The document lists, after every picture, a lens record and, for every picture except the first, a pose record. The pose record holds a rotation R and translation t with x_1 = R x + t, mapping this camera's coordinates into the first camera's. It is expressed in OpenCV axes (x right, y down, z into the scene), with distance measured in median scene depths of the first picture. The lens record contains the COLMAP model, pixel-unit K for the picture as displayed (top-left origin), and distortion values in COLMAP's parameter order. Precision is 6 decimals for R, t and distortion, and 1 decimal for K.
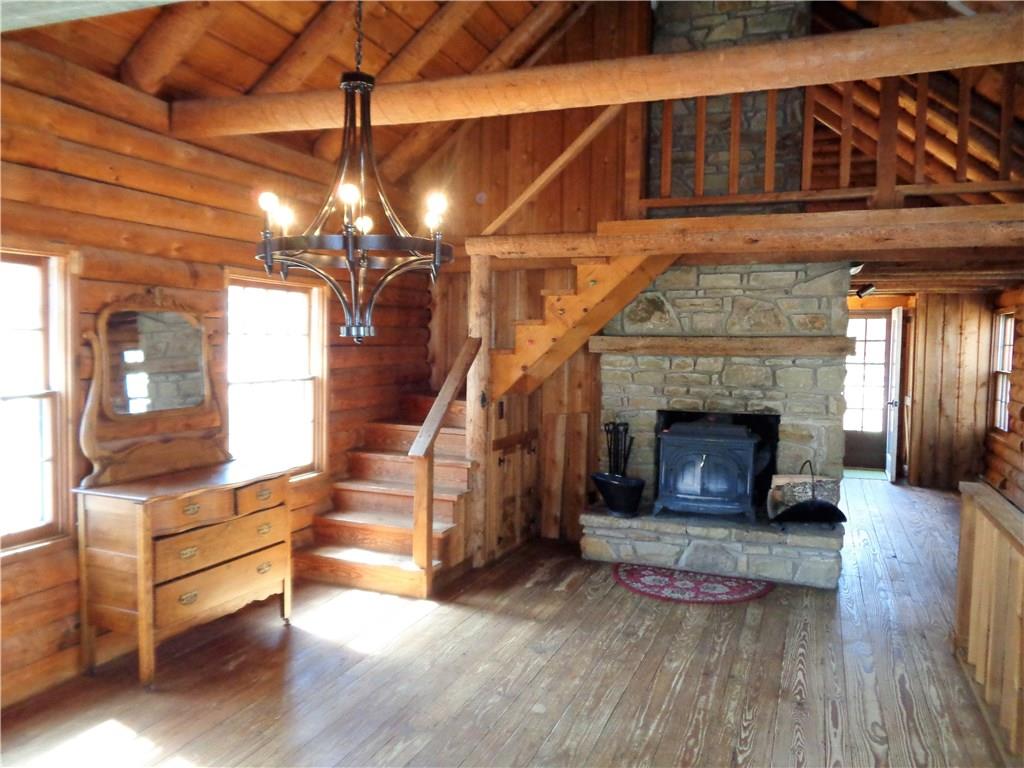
lens RADIAL K [[769.9, 0, 508.7], [0, 769.9, 385.4], [0, 0, 1]] dist [-0.002633, 0.014601]
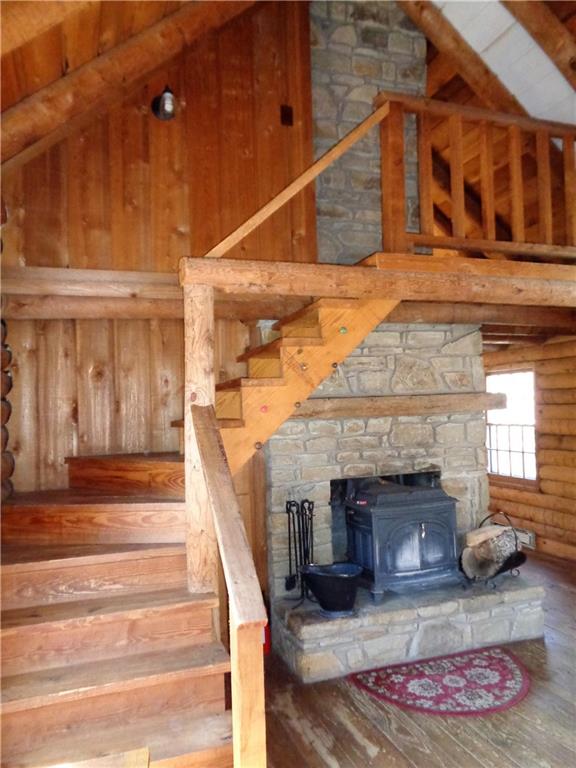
lens RADIAL K [[577.4, 0, 285.1], [0, 577.4, 387.9], [0, 0, 1]] dist [-0.002633, 0.014601]
pose [[0.756948, -0.017279, 0.653246, -0.304626], [0.080963, 0.994428, -0.067513, -0.036345], [-0.648440, 0.103993, 0.754129, 0.552795]]
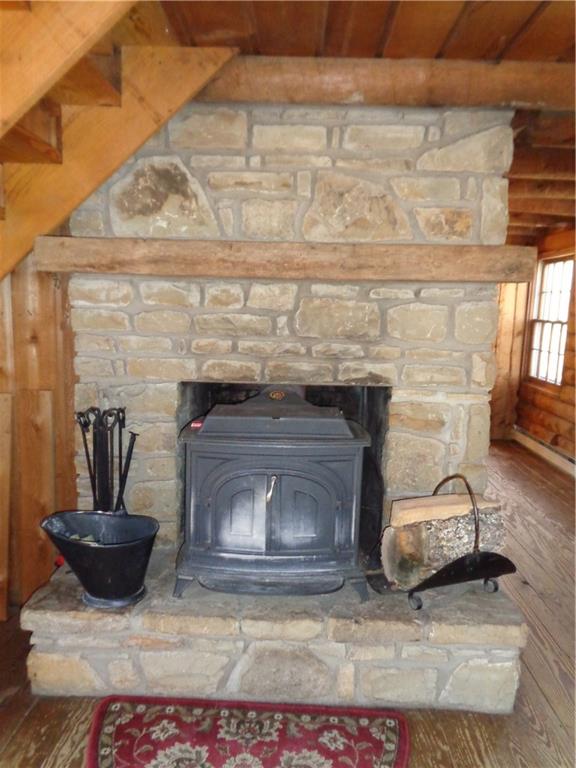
lens RADIAL K [[577.4, 0, 288.0], [0, 577.4, 390.0], [0, 0, 1]] dist [-0.002633, 0.014601]
pose [[0.936912, -0.039717, 0.347302, 0.131244], [0.007303, 0.995532, 0.094145, -0.000591], [-0.349489, -0.085669, 0.933016, 0.631692]]
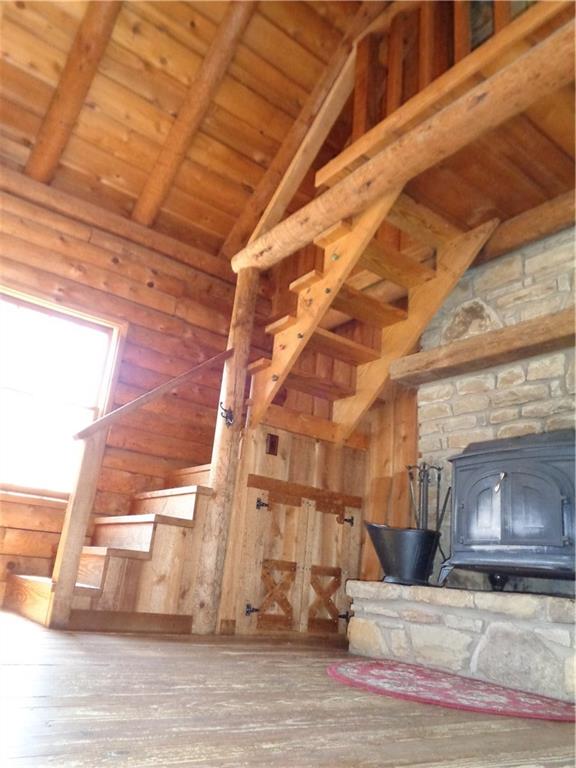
lens RADIAL K [[577.4, 0, 287.1], [0, 577.4, 388.6], [0, 0, 1]] dist [-0.002633, 0.014601]
pose [[0.849828, -0.103362, -0.516826, 0.341367], [-0.108995, 0.924921, -0.364200, 0.207088], [0.515668, 0.365838, 0.774758, 0.513326]]
